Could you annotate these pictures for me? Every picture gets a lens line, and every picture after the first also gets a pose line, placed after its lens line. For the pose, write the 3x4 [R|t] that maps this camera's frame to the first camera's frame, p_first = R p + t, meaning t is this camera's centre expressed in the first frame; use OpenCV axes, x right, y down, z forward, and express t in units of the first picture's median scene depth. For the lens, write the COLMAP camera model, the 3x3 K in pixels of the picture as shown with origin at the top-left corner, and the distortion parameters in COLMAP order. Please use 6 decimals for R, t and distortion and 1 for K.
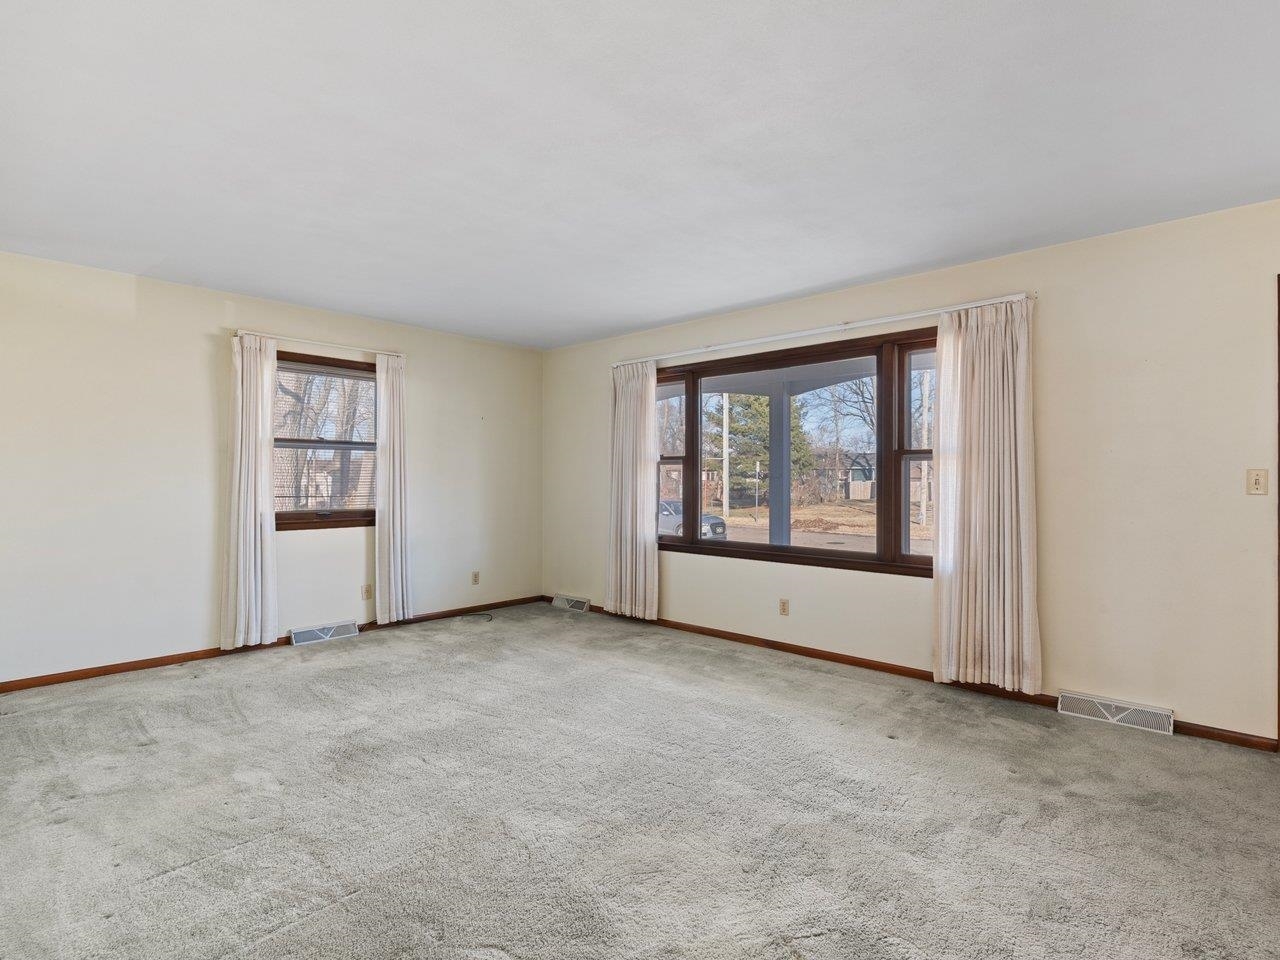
lens RADIAL K [[633.7, 0, 665.7], [0, 633.7, 479.1], [0, 0, 1]] dist [-0.005699, 0.004879]
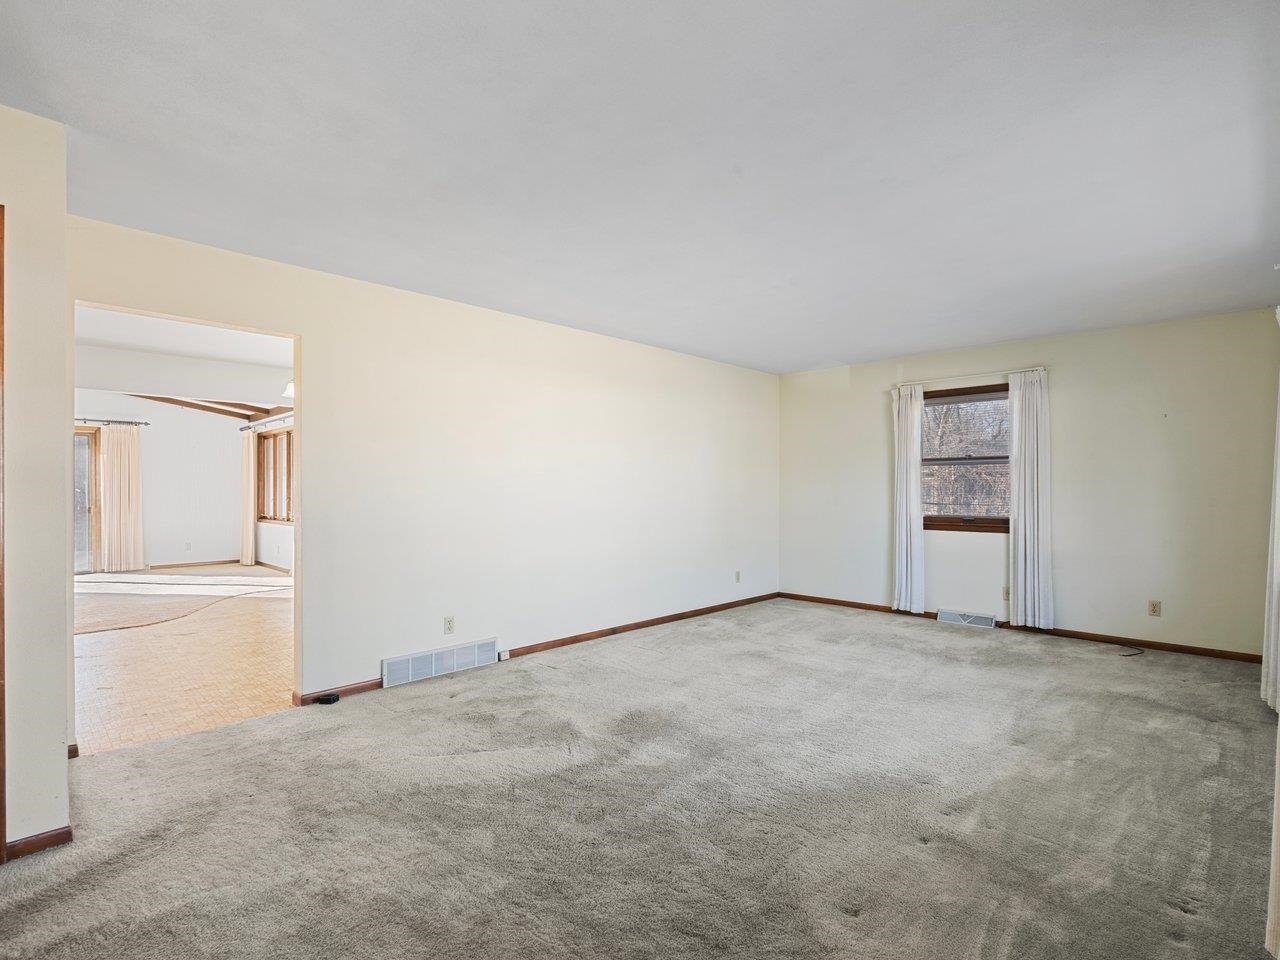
lens RADIAL K [[633.7, 0, 634.6], [0, 633.7, 488.2], [0, 0, 1]] dist [-0.005699, 0.004879]
pose [[-0.040103, -0.003657, -0.999189, 0.711706], [0.002101, 0.999991, -0.003745, -0.000245], [0.999193, -0.002250, -0.040095, 0.445723]]
